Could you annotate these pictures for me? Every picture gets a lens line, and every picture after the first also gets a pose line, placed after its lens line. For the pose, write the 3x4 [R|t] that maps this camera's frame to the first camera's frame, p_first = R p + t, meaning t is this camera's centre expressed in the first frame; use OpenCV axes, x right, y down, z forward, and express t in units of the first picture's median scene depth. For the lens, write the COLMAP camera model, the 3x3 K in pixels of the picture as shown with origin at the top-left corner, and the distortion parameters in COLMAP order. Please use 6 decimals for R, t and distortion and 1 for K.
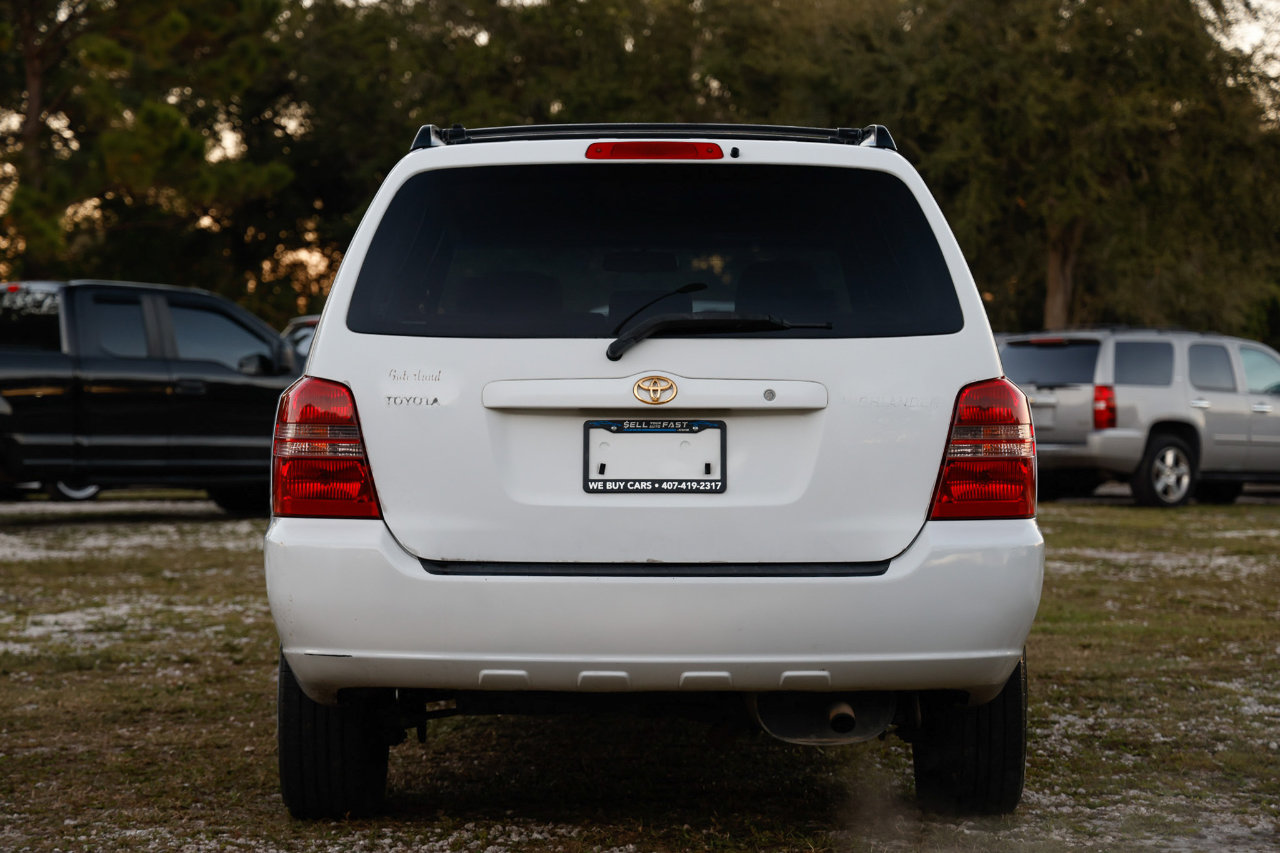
lens RADIAL K [[2955.5, 0, 680.5], [0, 2955.5, 472.5], [0, 0, 1]] dist [0.355566, 0.116333]
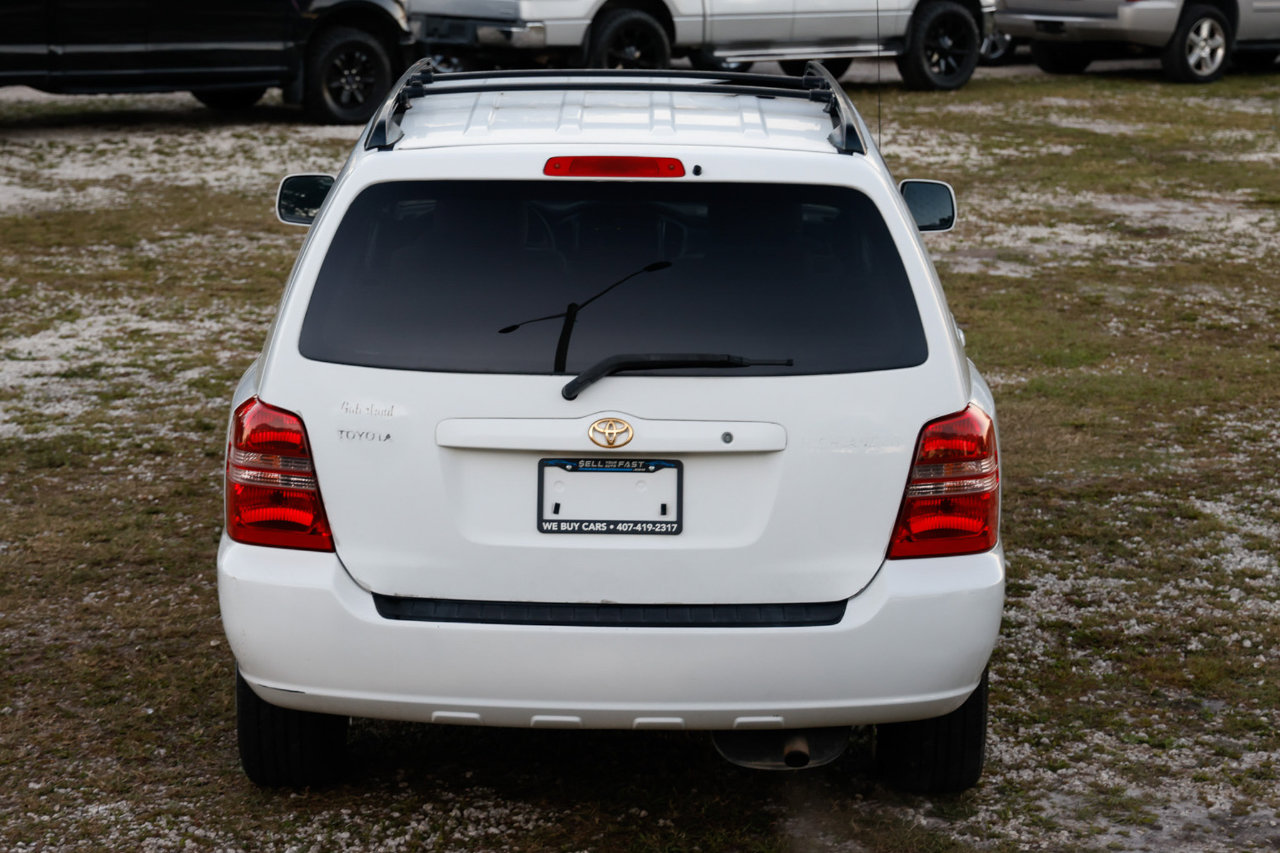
lens RADIAL K [[3097.7, 0, 640.0], [0, 3097.7, 426.5], [0, 0, 1]] dist [0.263984, -0.080448]
pose [[0.999789, 0.012227, -0.016527, 0.017052], [-0.009498, 0.987683, 0.156182, -0.179350], [0.018233, -0.155992, 0.987590, -0.015930]]
